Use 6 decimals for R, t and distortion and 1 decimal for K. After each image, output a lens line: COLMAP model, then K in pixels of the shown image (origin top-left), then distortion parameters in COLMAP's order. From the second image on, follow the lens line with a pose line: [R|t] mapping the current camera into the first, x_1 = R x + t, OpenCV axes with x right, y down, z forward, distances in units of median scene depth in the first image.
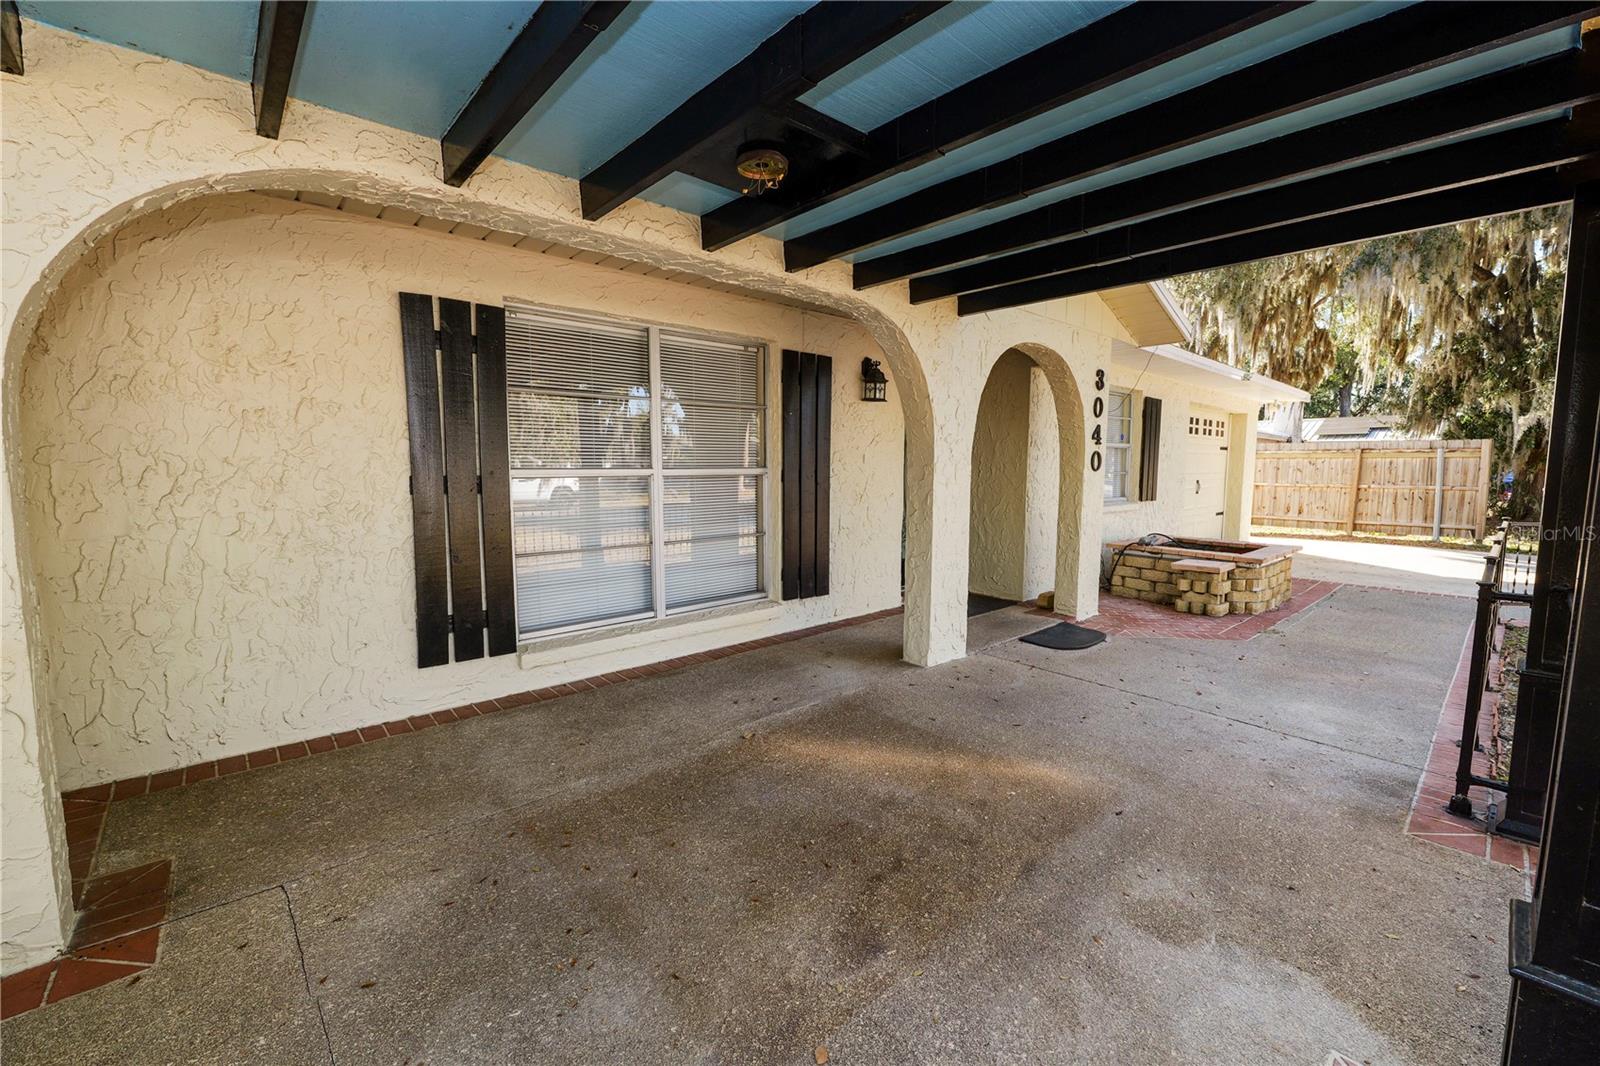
lens RADIAL K [[648.6, 0, 800.8], [0, 648.6, 526.9], [0, 0, 1]] dist [-0.017179, 0.001591]
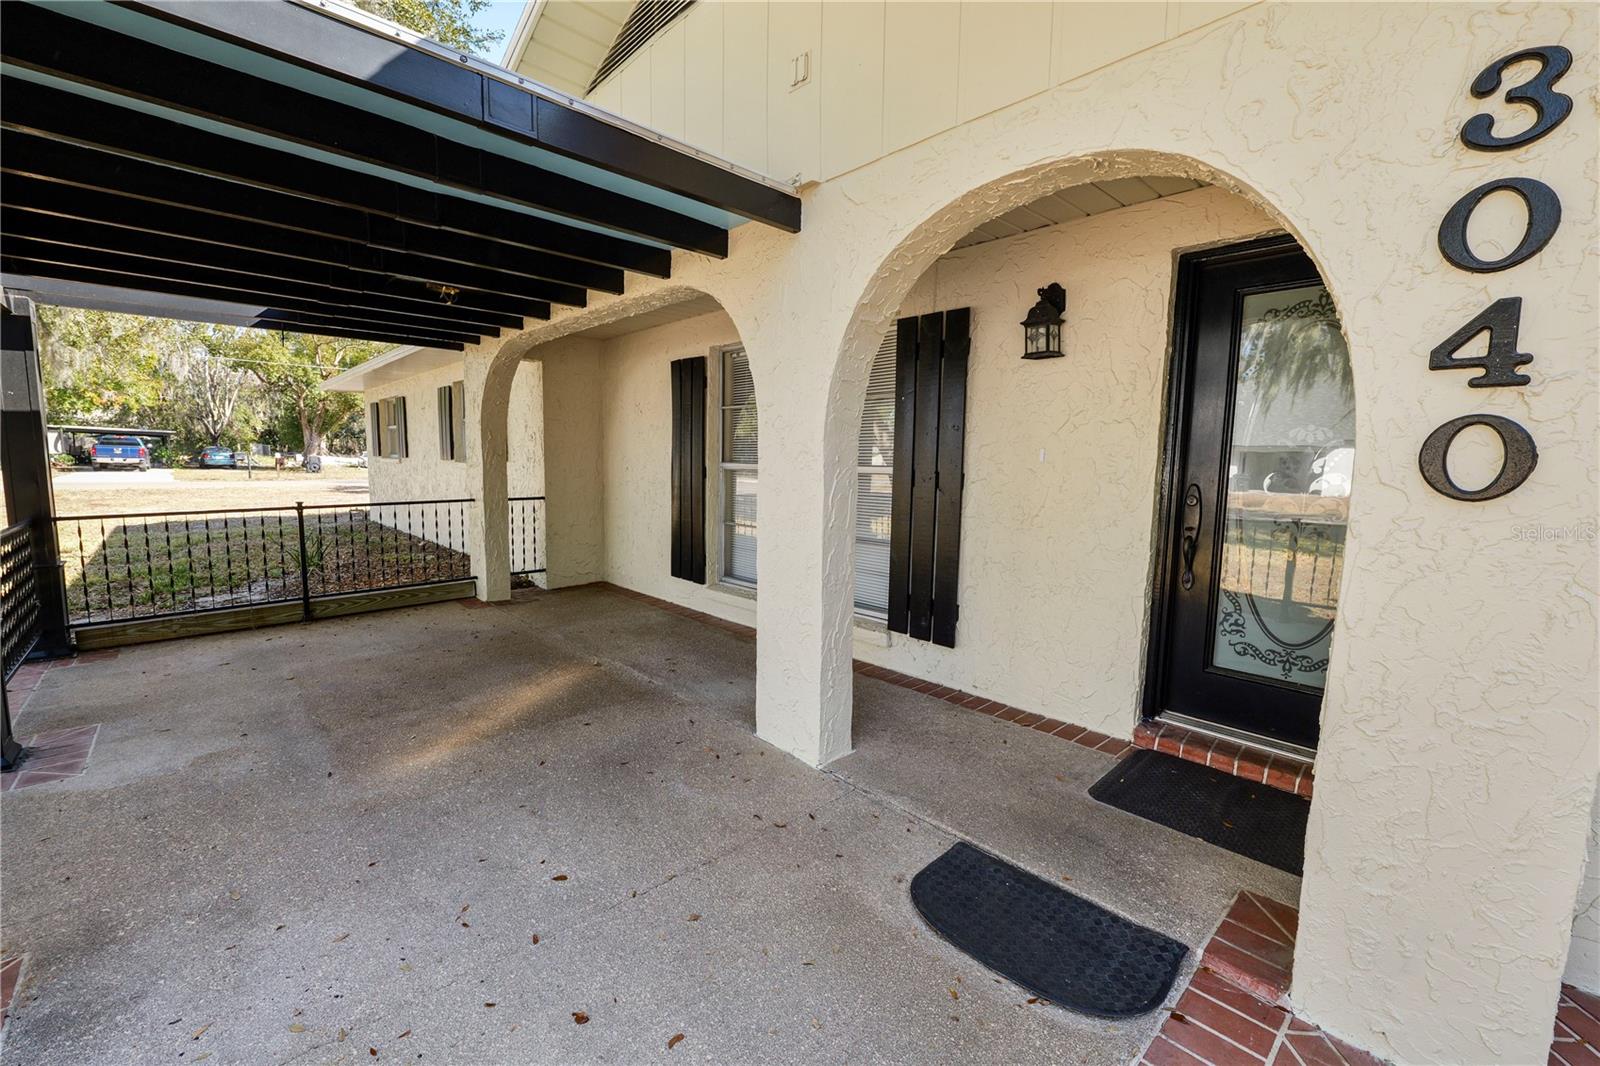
lens RADIAL K [[648.6, 0, 800.8], [0, 648.6, 532.4], [0, 0, 1]] dist [-0.017179, 0.001591]
pose [[0.037534, 0.109753, -0.993250, 1.162530], [-0.116157, 0.987692, 0.104749, -0.121680], [0.992521, 0.111442, 0.049821, 1.266582]]
